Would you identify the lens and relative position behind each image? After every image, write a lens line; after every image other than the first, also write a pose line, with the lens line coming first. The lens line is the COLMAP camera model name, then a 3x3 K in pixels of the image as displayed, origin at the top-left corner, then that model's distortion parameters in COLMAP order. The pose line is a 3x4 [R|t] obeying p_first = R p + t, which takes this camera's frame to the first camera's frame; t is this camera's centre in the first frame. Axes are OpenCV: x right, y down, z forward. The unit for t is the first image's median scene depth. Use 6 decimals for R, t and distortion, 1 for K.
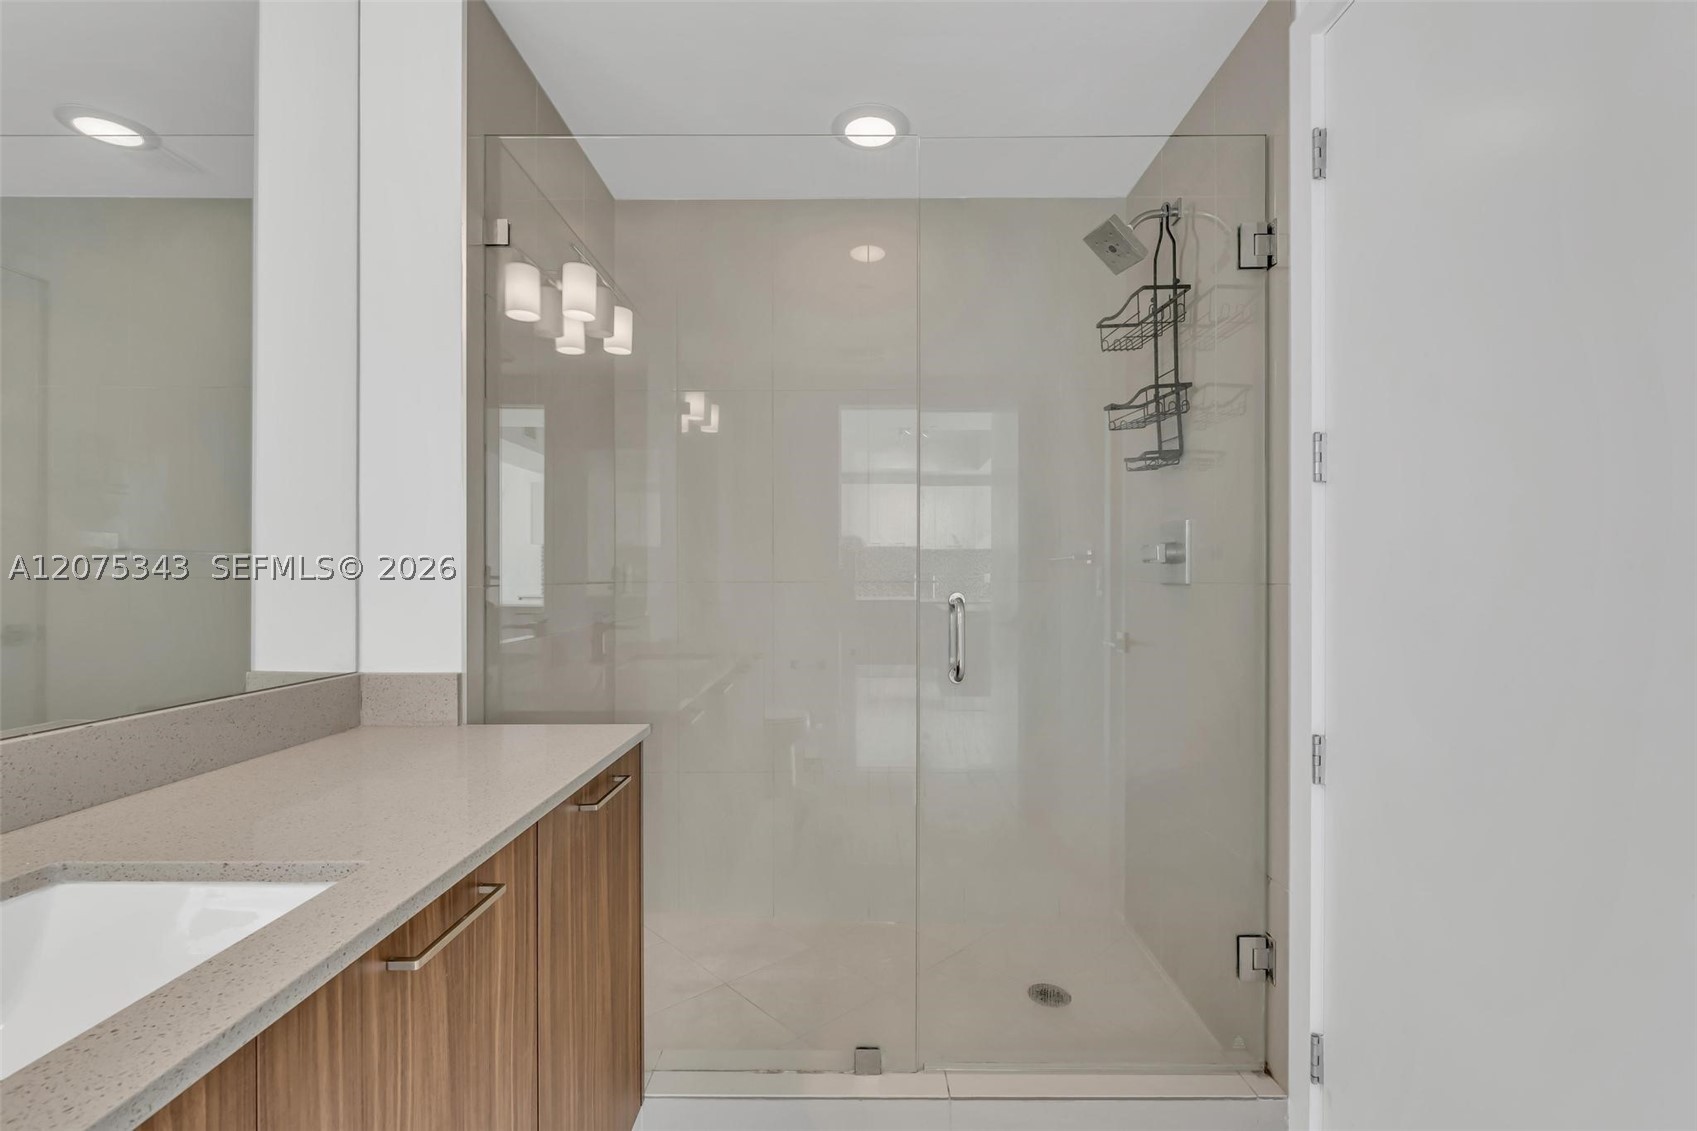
lens RADIAL K [[701.9, 0, 849.8], [0, 701.9, 586.9], [0, 0, 1]] dist [-0.011517, -0.000324]
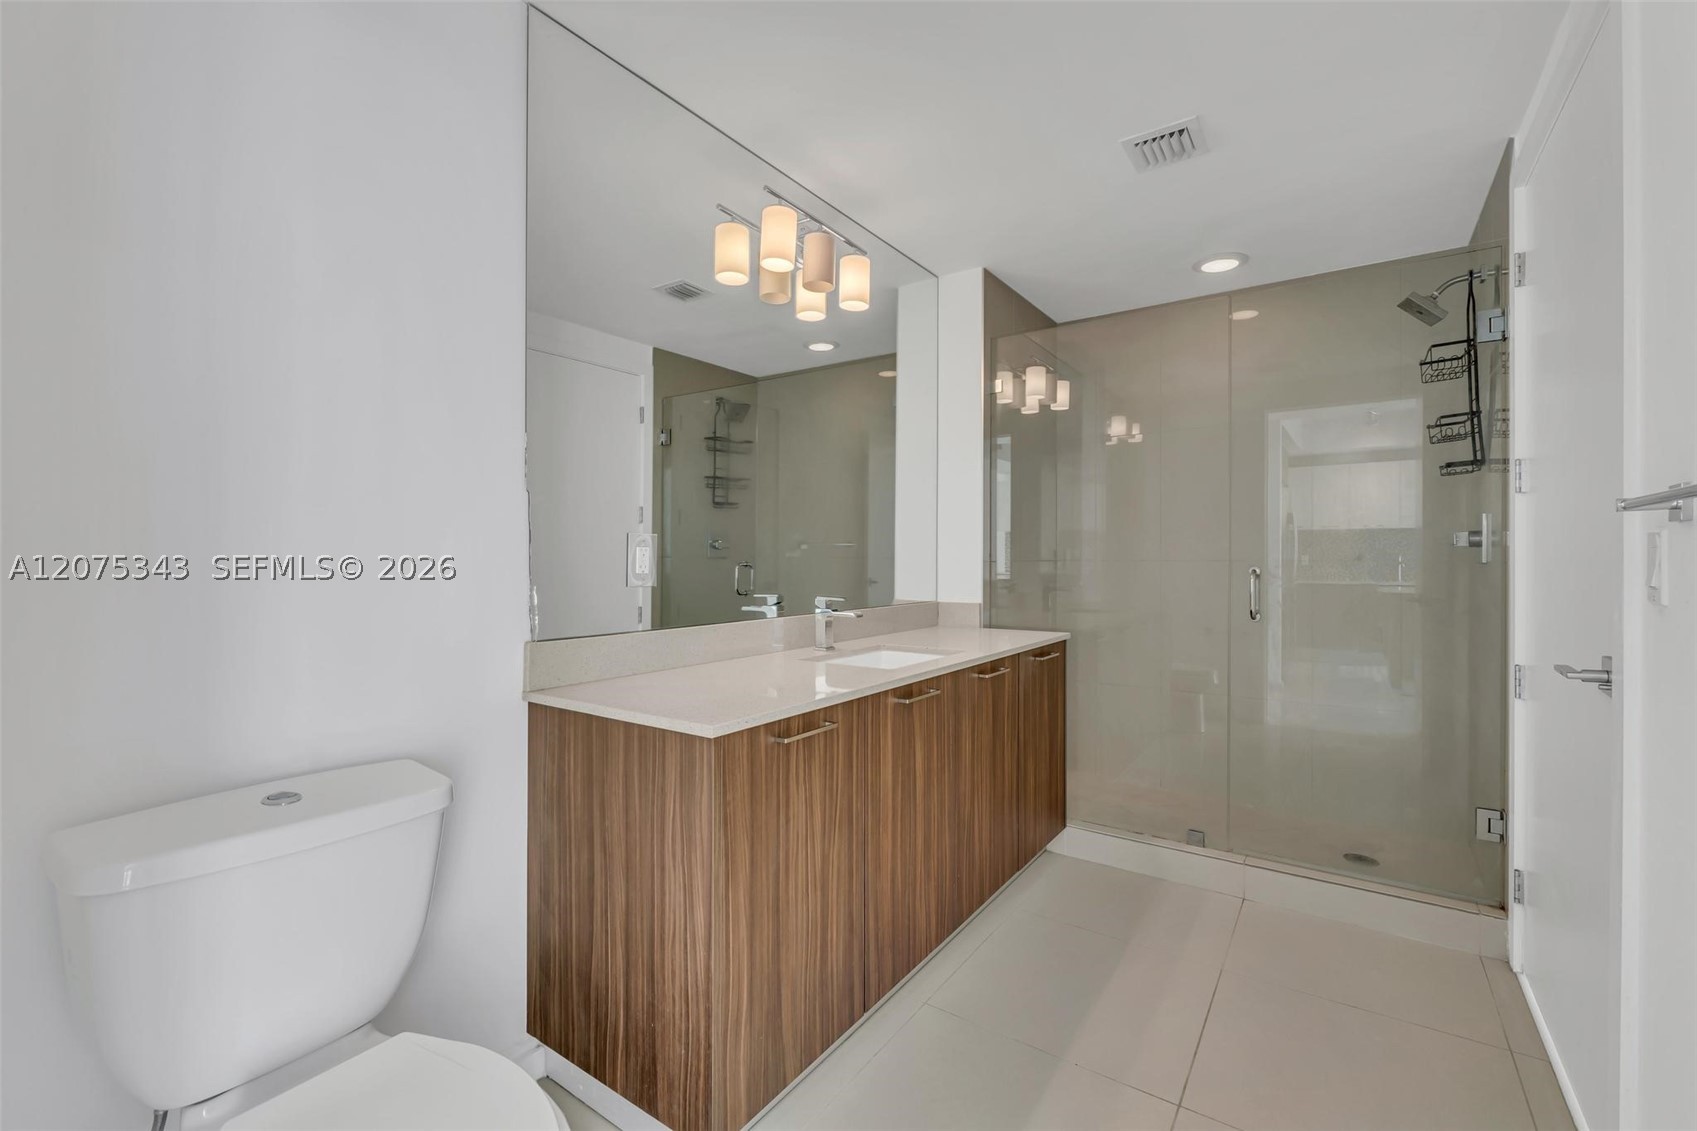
lens RADIAL K [[719.1, 0, 857.2], [0, 719.1, 562.4], [0, 0, 1]] dist [-0.001819, -0.000268]
pose [[0.823195, 0.006061, -0.567726, 0.268239], [-0.007783, 0.999970, -0.000611, 0.004300], [0.567705, 0.004922, 0.823217, -0.733037]]
